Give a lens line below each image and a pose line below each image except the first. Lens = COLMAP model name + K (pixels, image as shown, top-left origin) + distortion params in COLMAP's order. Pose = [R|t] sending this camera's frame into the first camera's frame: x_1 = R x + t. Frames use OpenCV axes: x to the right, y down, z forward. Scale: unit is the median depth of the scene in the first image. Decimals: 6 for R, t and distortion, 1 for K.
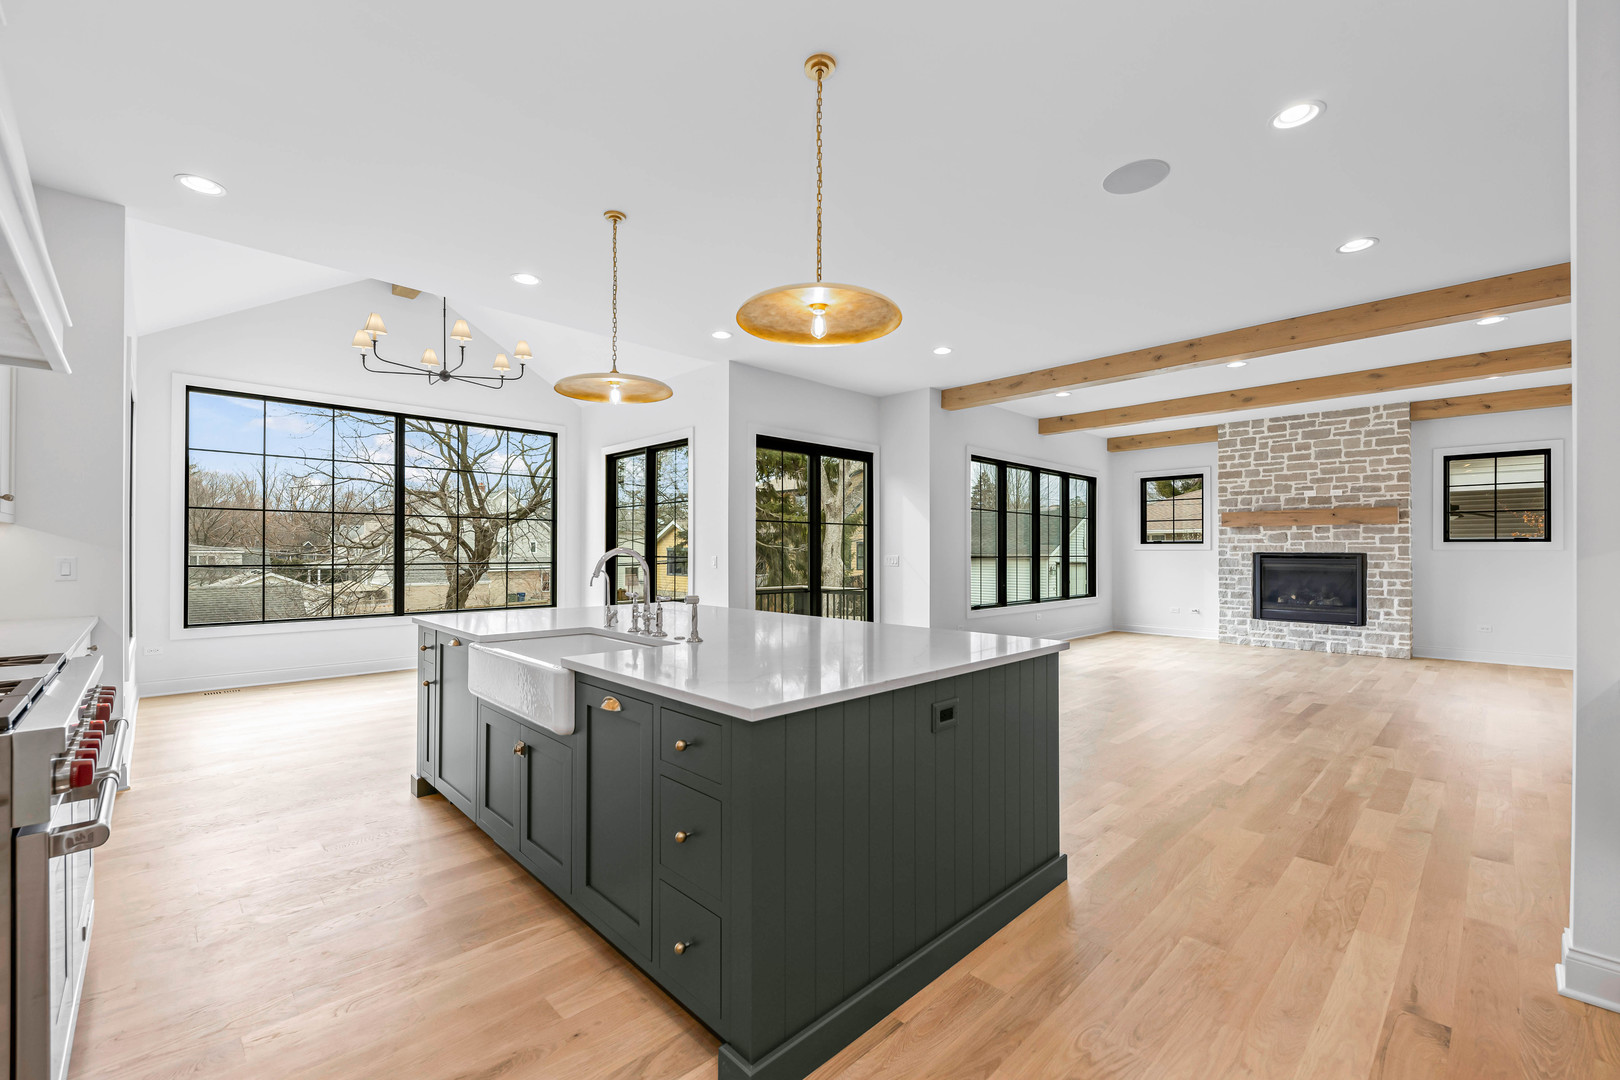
lens RADIAL K [[690.0, 0, 766.0], [0, 690.0, 548.3], [0, 0, 1]] dist [0.021356, -0.005863]
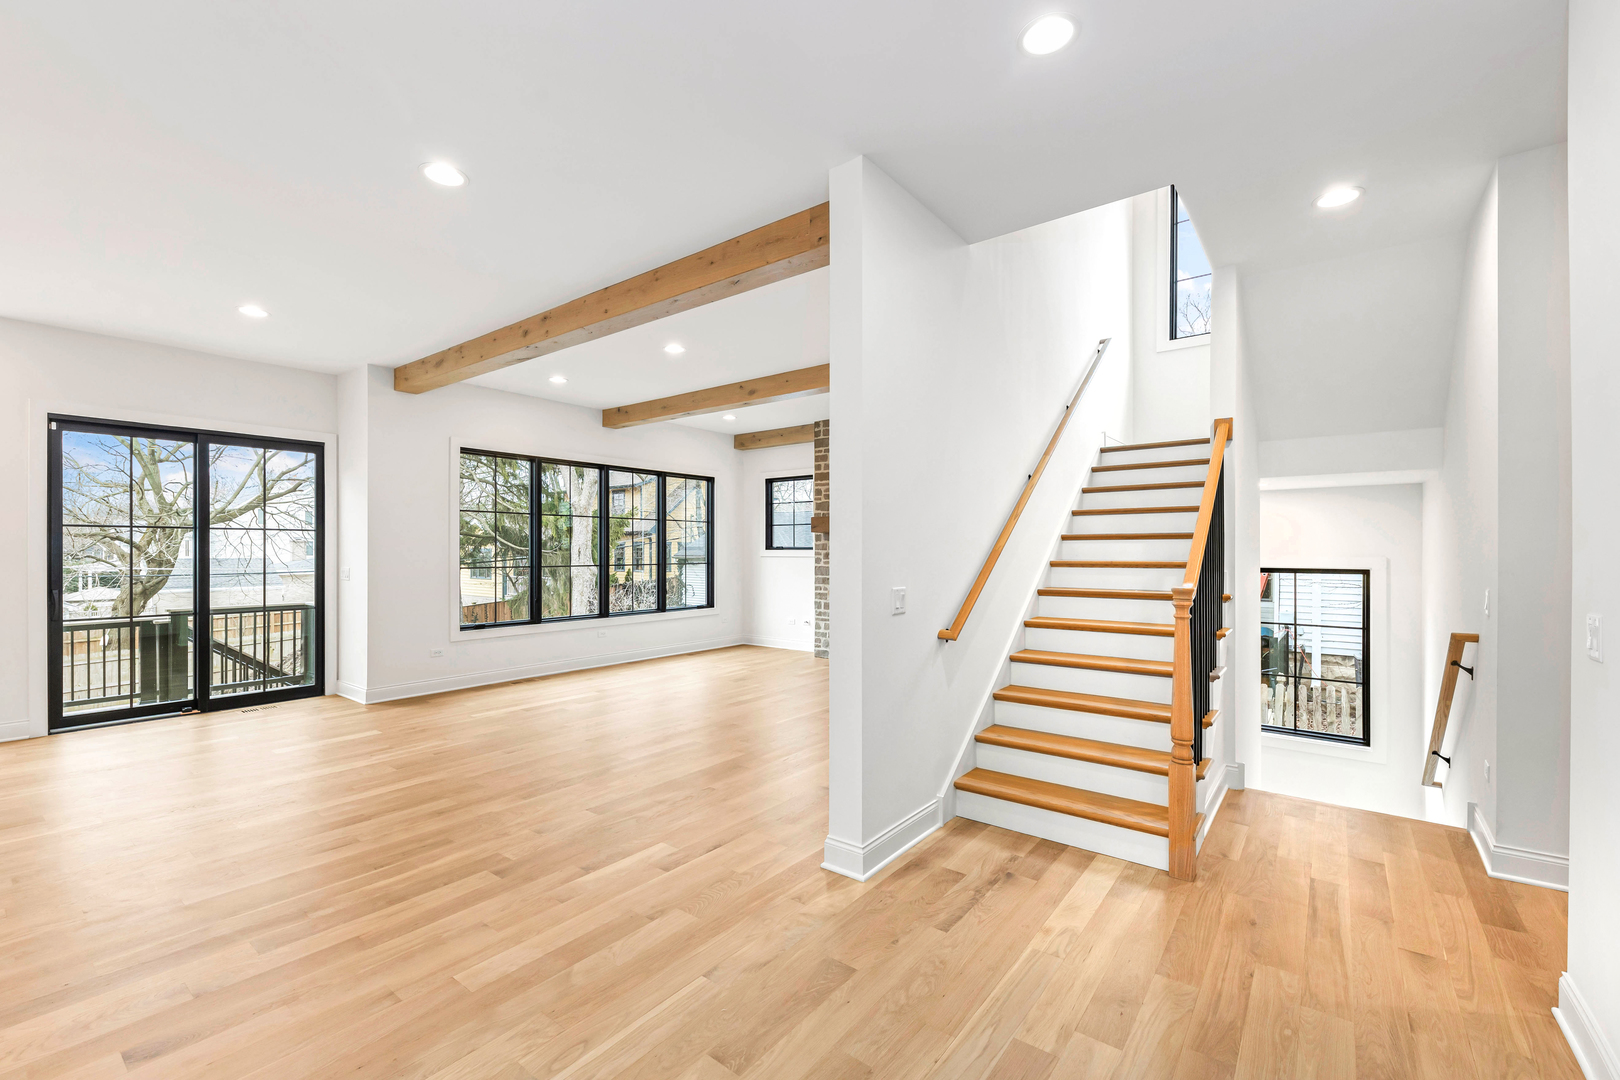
lens RADIAL K [[690.0, 0, 790.9], [0, 690.0, 548.3], [0, 0, 1]] dist [0.021356, -0.005863]
pose [[0.992894, -0.000048, 0.119001, 0.555887], [-0.000248, 0.999997, 0.002472, -0.012971], [-0.119001, -0.002484, 0.992891, 0.096889]]
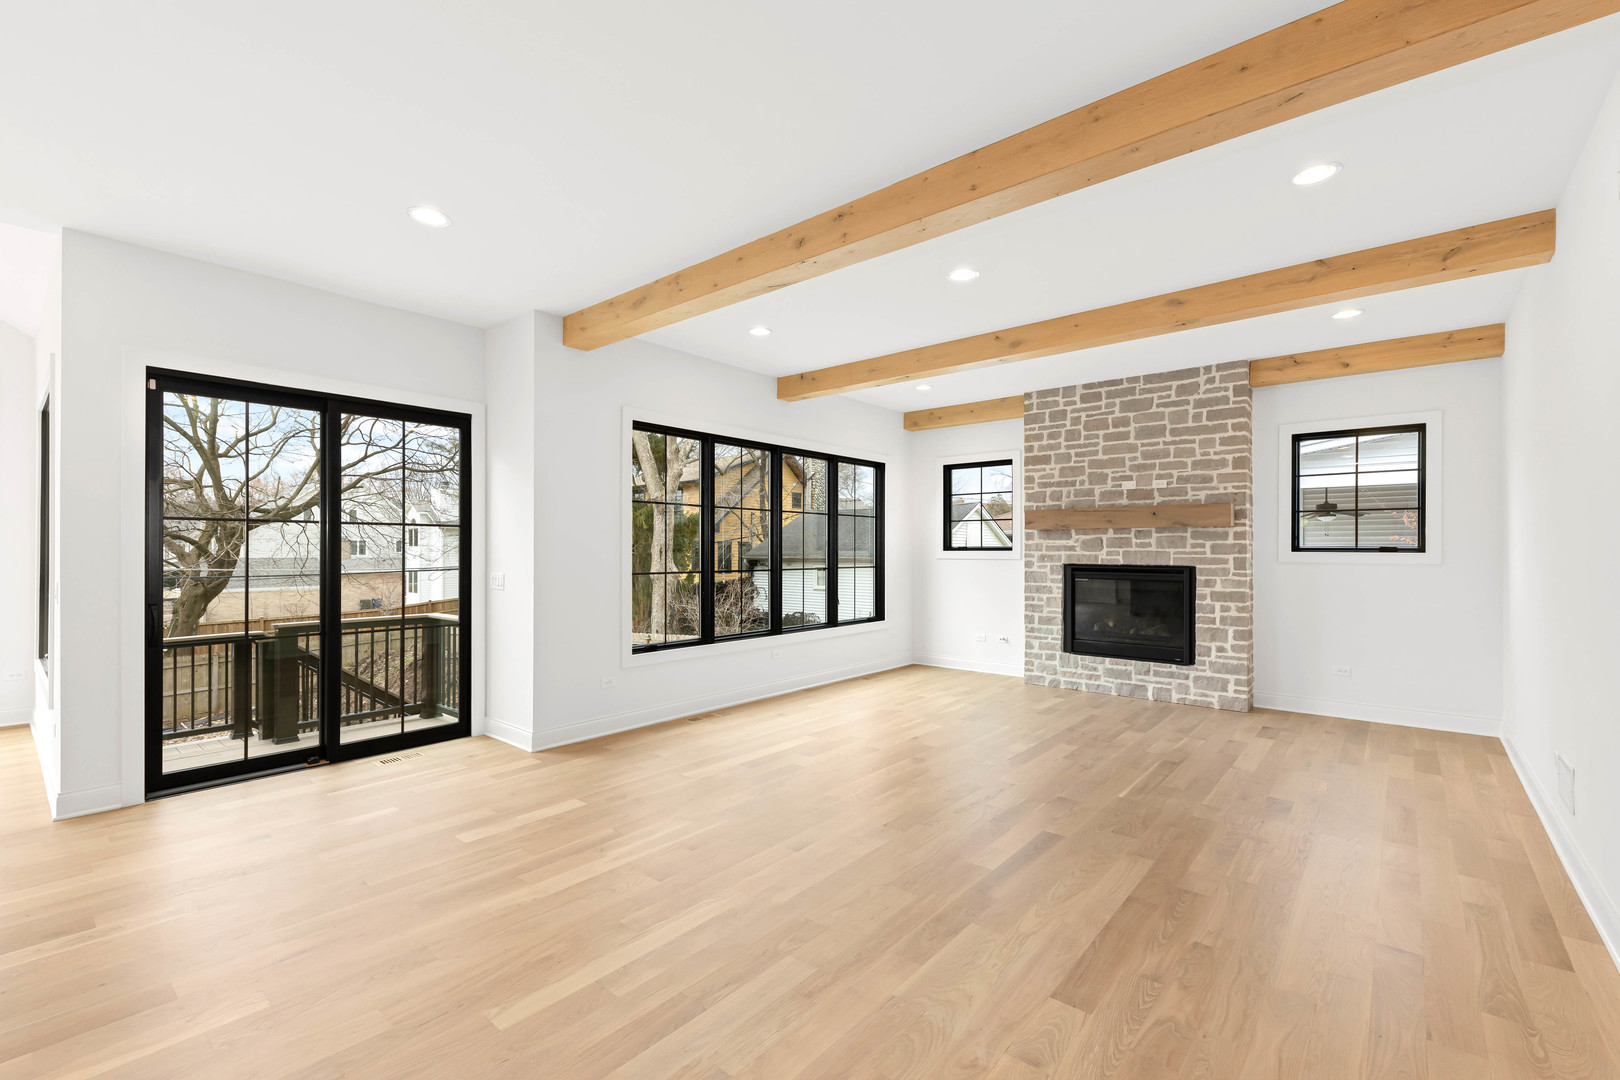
lens RADIAL K [[690.0, 0, 778.9], [0, 690.0, 547.5], [0, 0, 1]] dist [0.021356, -0.005863]
pose [[0.996809, 0.000751, 0.079814, 0.355801], [-0.000934, 0.999997, 0.002256, -0.013919], [-0.079813, -0.002323, 0.996807, 0.299610]]
